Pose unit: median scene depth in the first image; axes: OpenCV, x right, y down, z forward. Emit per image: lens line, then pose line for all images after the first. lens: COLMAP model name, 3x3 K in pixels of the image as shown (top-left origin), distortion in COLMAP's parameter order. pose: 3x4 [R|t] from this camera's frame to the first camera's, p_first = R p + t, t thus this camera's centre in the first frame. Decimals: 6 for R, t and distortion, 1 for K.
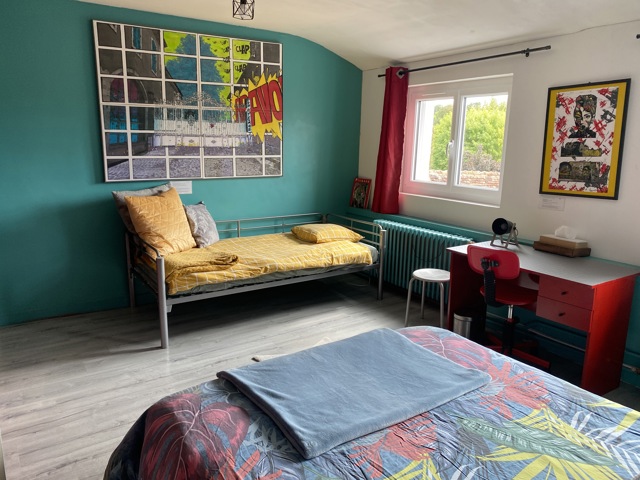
lens RADIAL K [[486.9, 0, 315.5], [0, 486.9, 236.0], [0, 0, 1]] dist [0.012733, -0.012082]
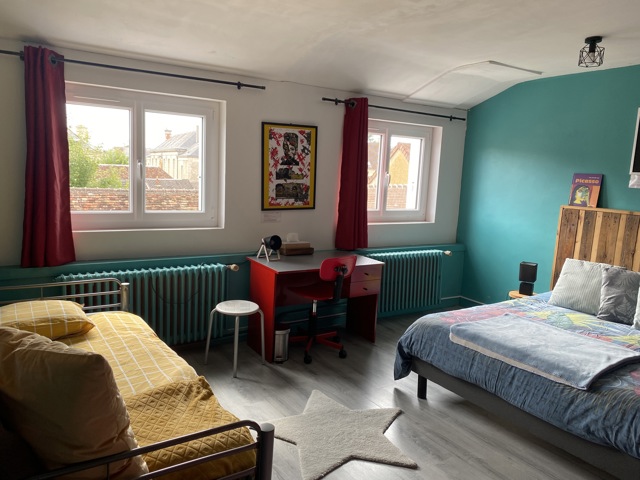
lens RADIAL K [[486.9, 0, 315.0], [0, 486.9, 239.7], [0, 0, 1]] dist [0.012733, -0.012082]
pose [[-0.009706, -0.163153, 0.986553, -0.771642], [0.141823, 0.976401, 0.162869, -0.207680], [-0.989844, 0.141497, 0.013662, 0.937753]]
